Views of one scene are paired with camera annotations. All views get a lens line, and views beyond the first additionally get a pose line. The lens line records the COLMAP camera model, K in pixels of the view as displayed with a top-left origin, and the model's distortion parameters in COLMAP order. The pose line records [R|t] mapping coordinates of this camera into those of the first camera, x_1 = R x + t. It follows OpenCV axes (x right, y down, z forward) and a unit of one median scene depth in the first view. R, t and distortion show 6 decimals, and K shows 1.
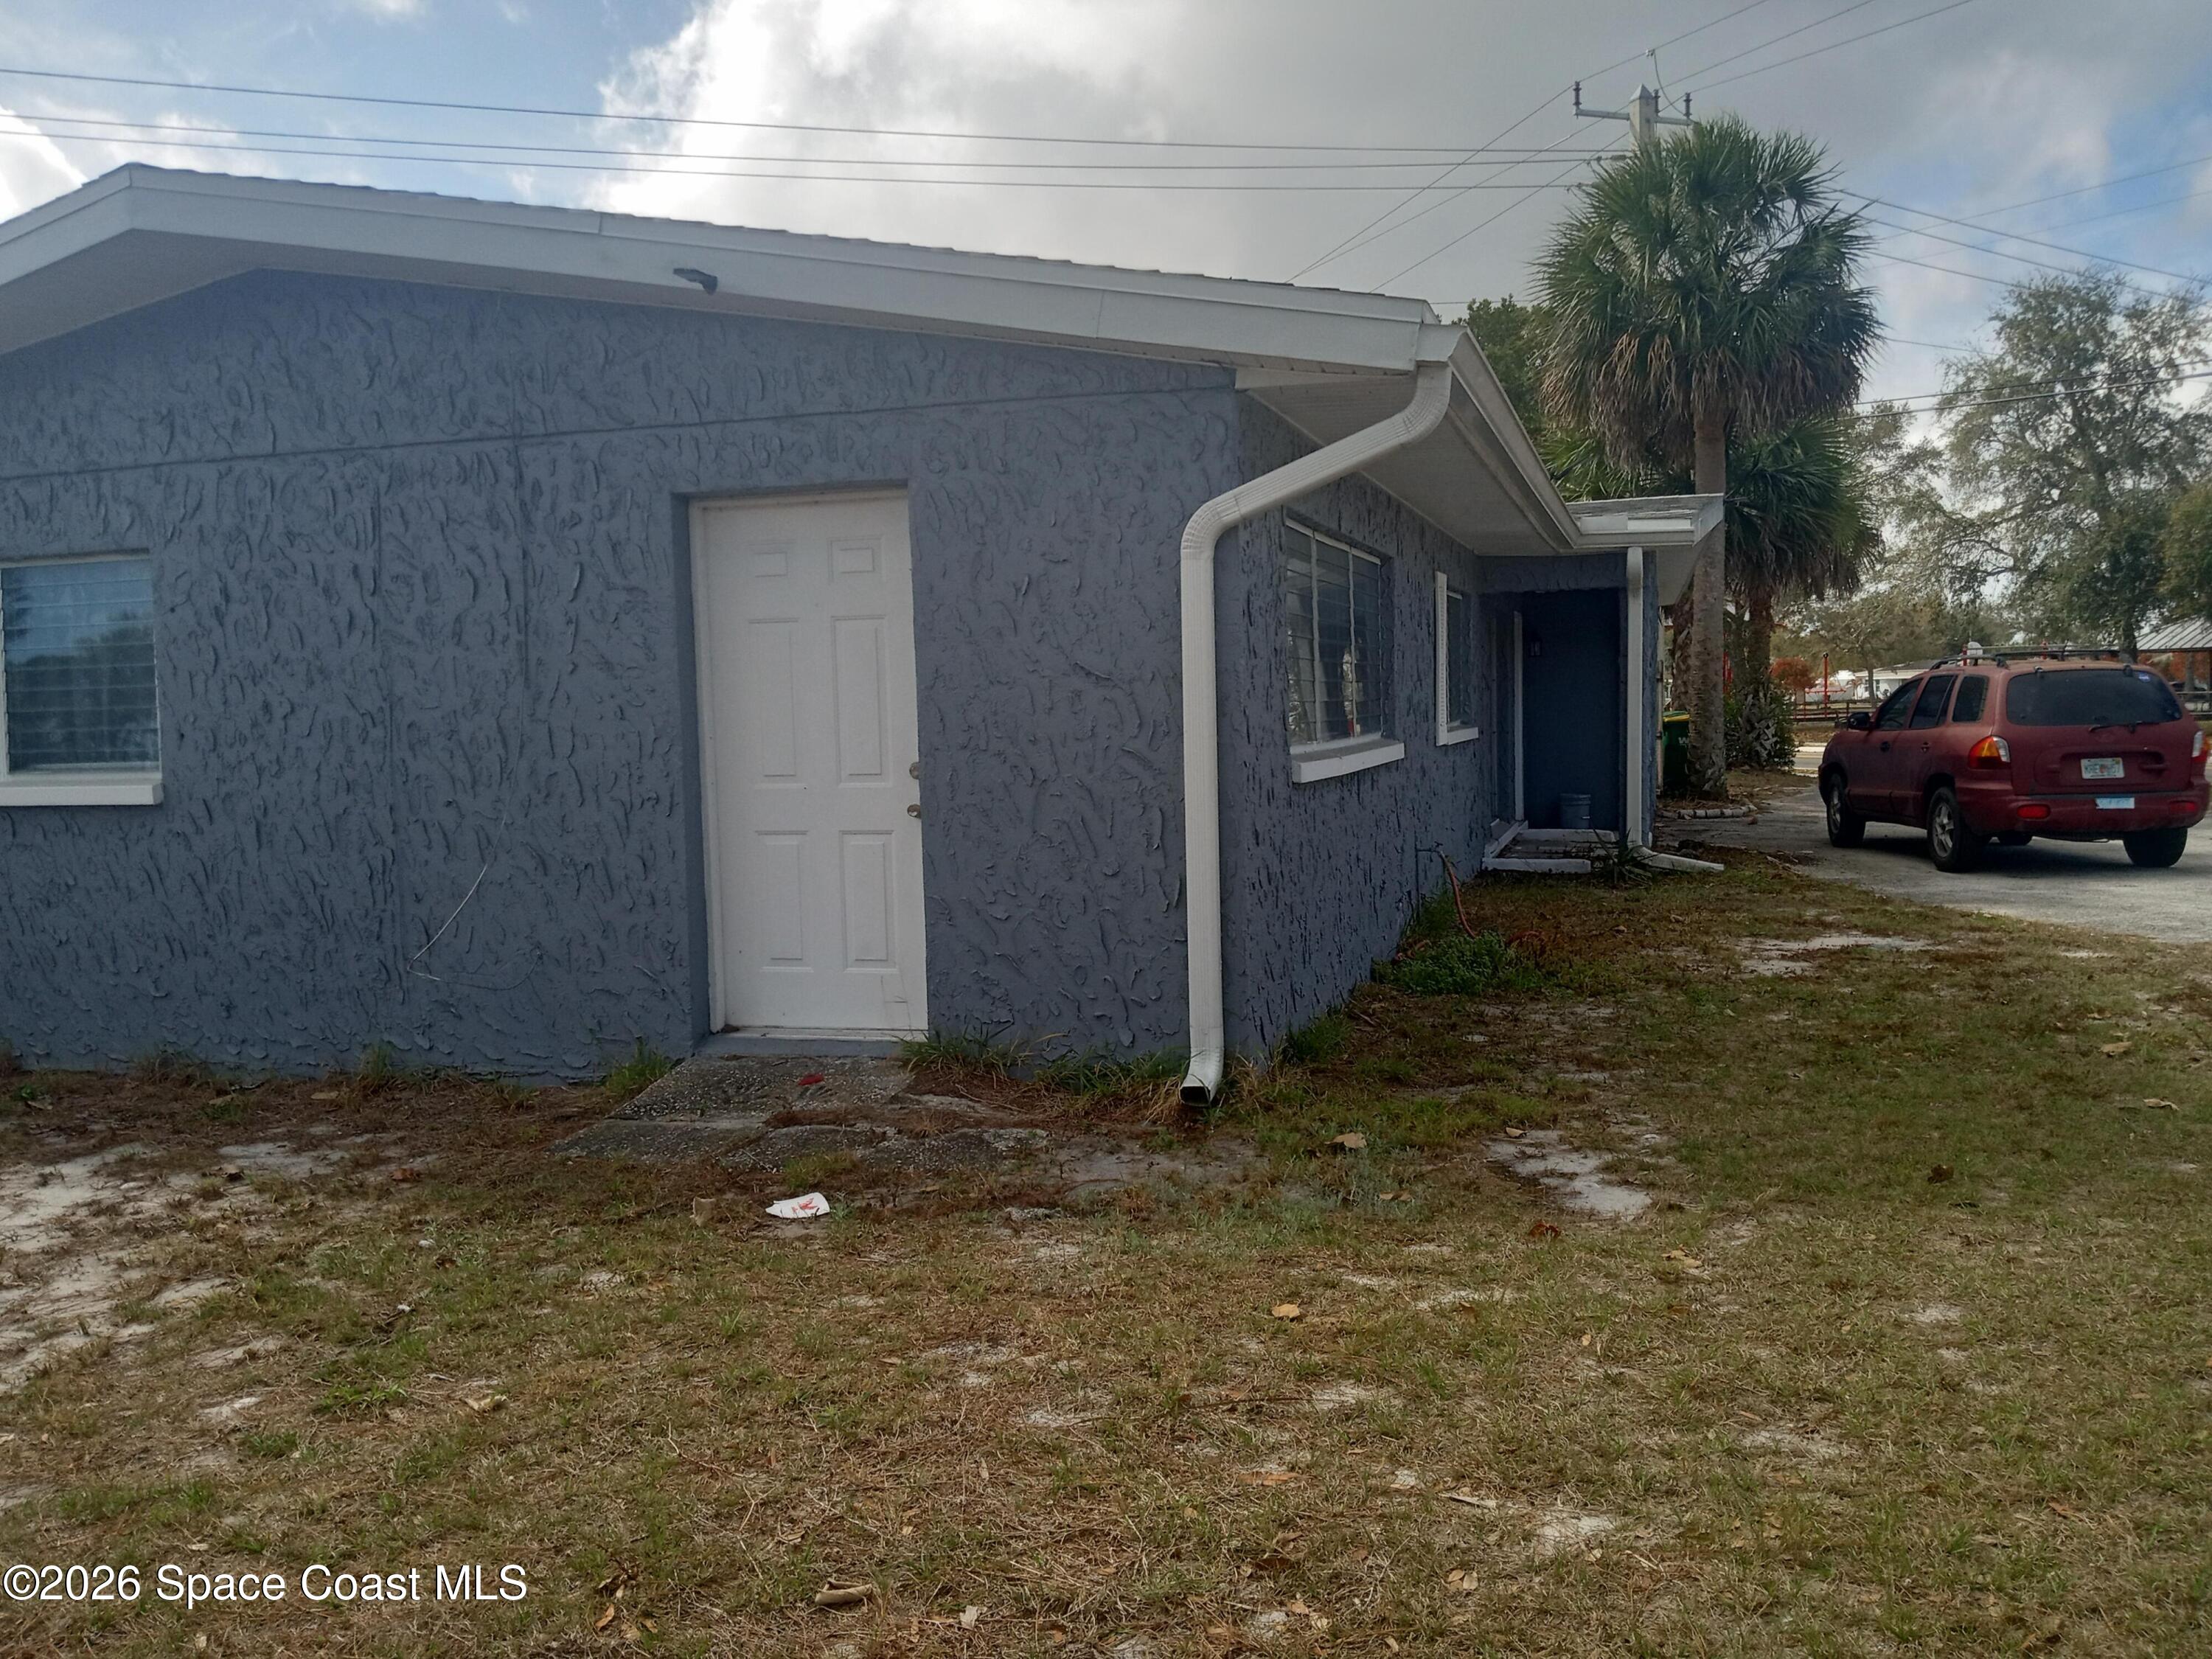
lens RADIAL K [[1795.1, 0, 1106.0], [0, 1795.1, 829.5], [0, 0, 1]] dist [0.081106, -0.202668]
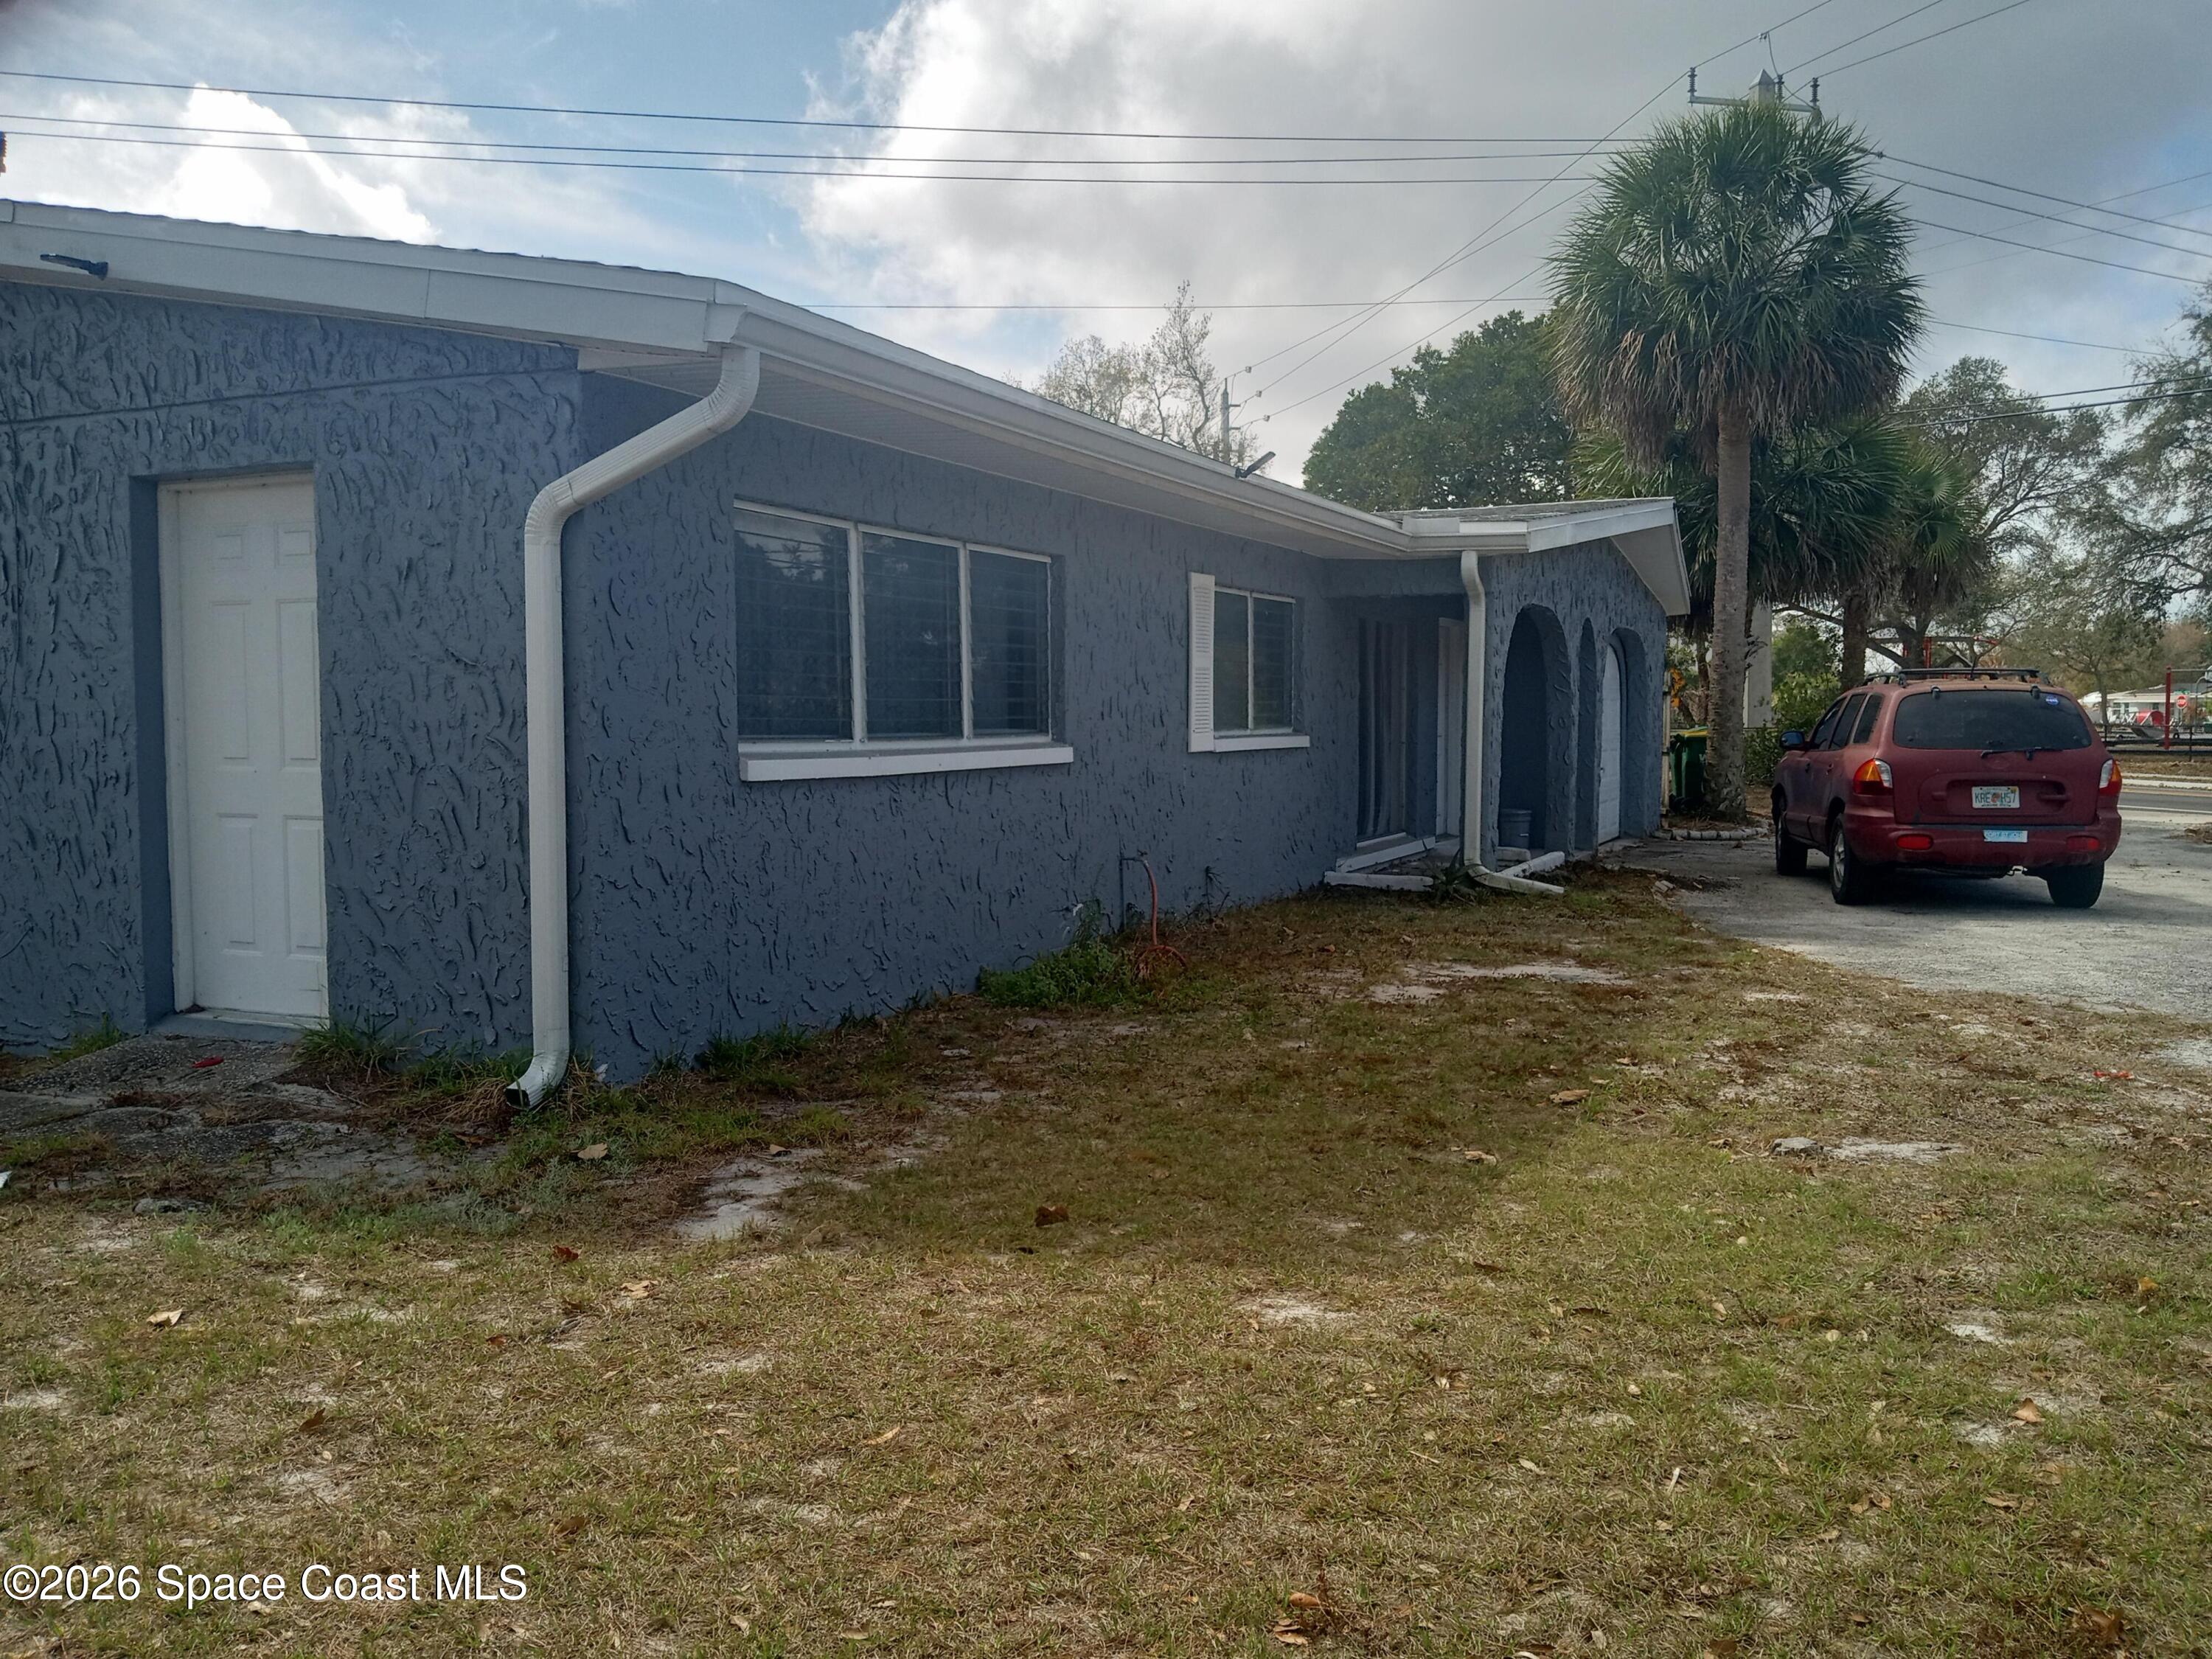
lens RADIAL K [[1802.8, 0, 1206.3], [0, 1802.8, 827.7], [0, 0, 1]] dist [0.071159, -0.158305]
pose [[0.992596, 0.032501, -0.117032, 0.464501], [-0.032878, 0.999459, -0.001293, -0.007327], [0.116927, 0.005131, 0.993127, 0.061831]]
